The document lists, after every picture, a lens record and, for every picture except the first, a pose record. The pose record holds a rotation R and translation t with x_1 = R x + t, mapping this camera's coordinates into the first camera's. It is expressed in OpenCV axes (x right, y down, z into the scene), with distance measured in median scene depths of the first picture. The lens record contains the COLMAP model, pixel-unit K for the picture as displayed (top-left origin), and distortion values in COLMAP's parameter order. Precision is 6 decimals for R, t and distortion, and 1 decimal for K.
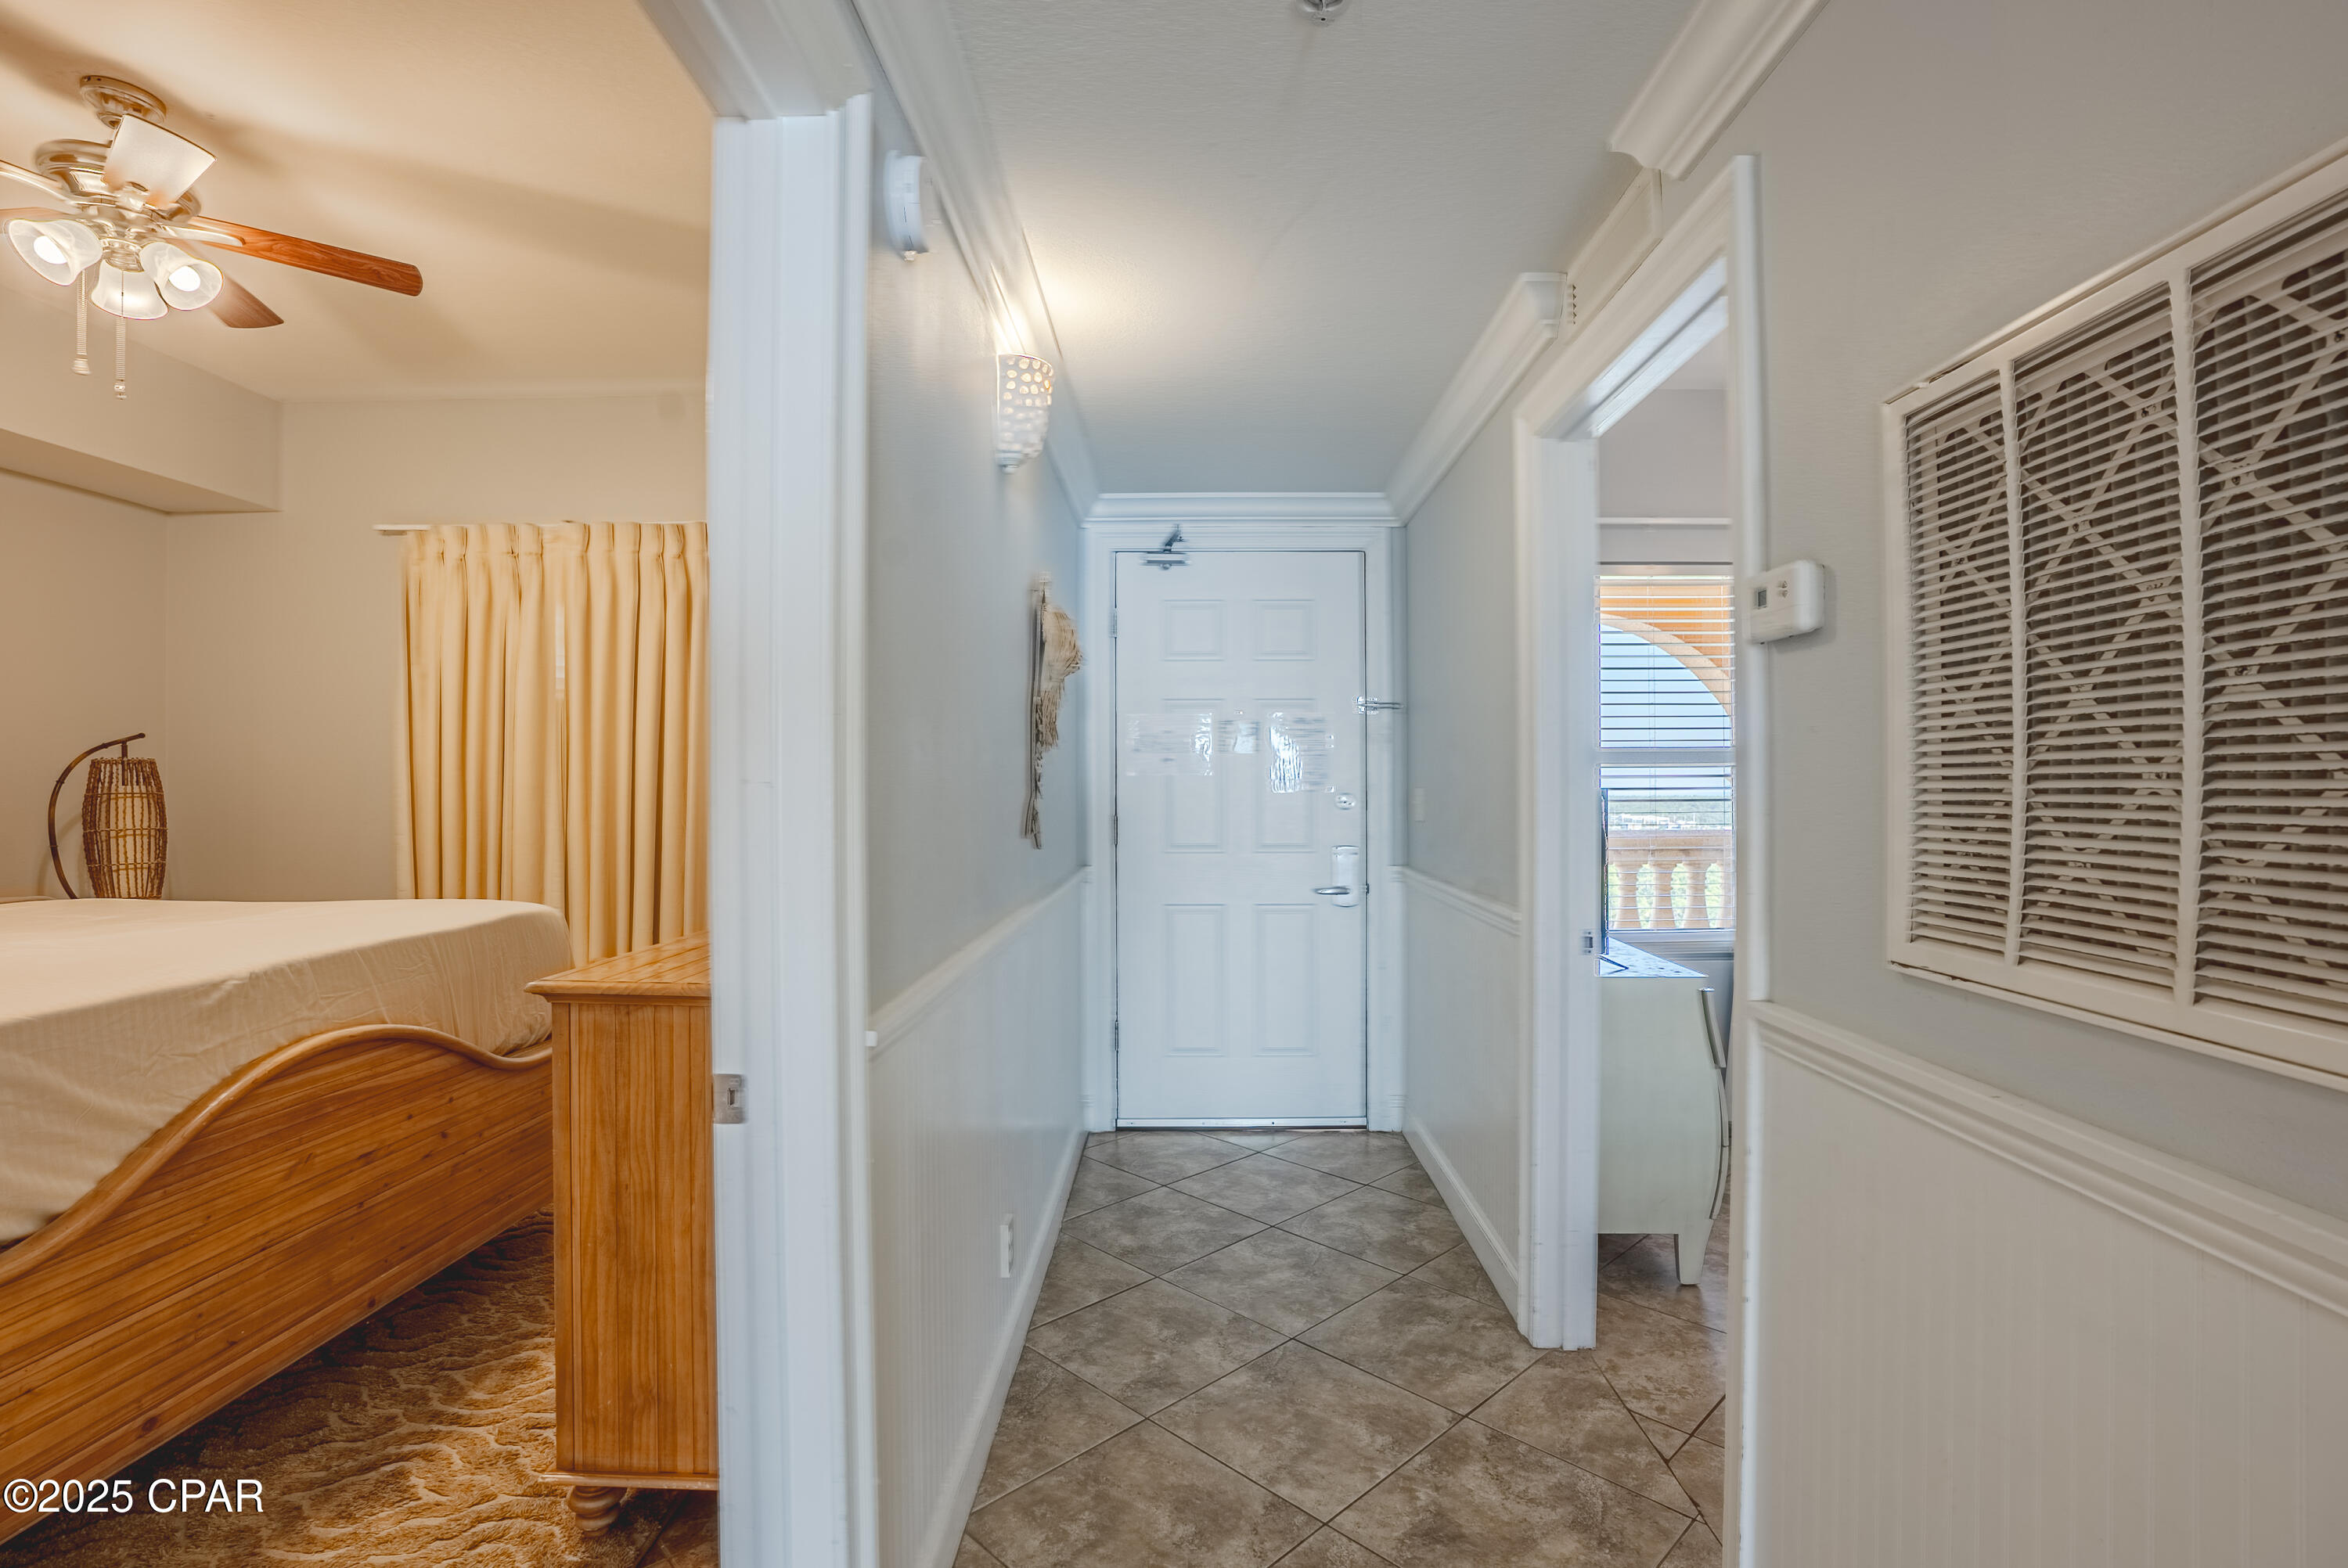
lens RADIAL K [[1099.3, 0, 1190.3], [0, 1099.3, 779.8], [0, 0, 1]] dist [-0.060435, 0.022614]
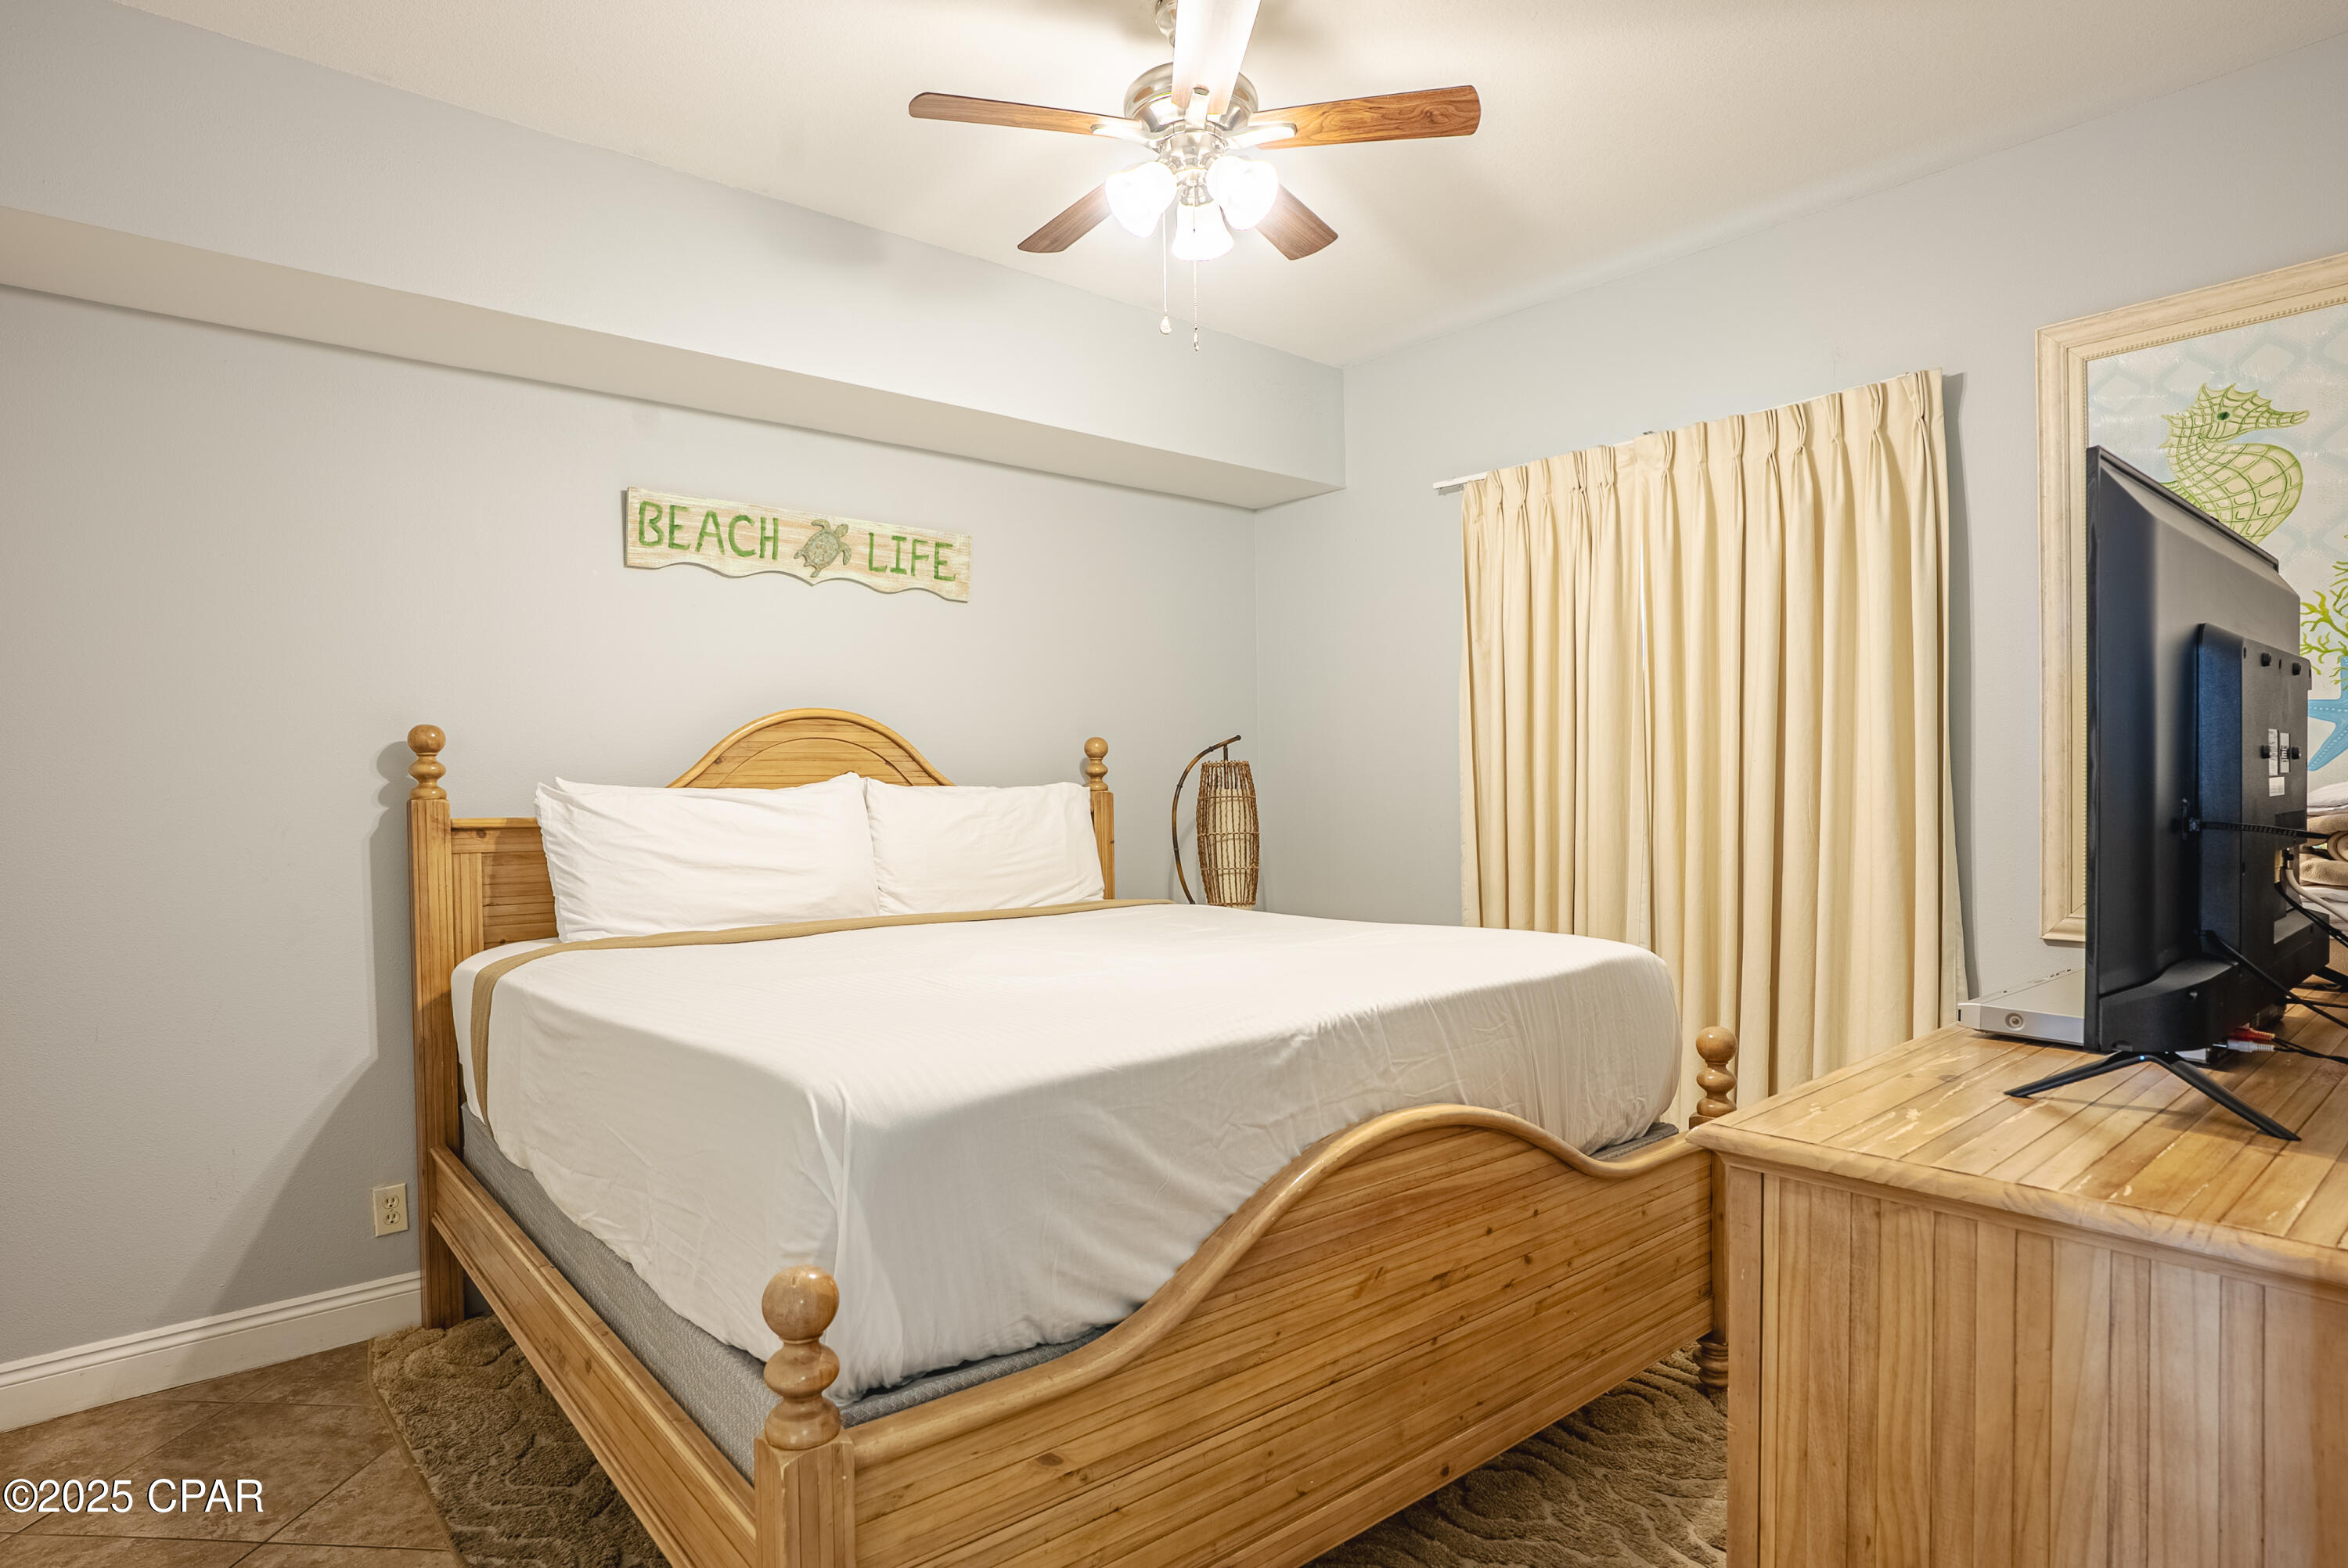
lens RADIAL K [[1251.0, 0, 1180.7], [0, 1251.0, 796.4], [0, 0, 1]] dist [-0.057441, 0.001908]
pose [[0.663040, -0.004955, -0.748568, -0.242152], [0.016042, 0.999842, 0.007592, 0.003829], [0.748412, -0.017042, 0.663015, 0.290599]]
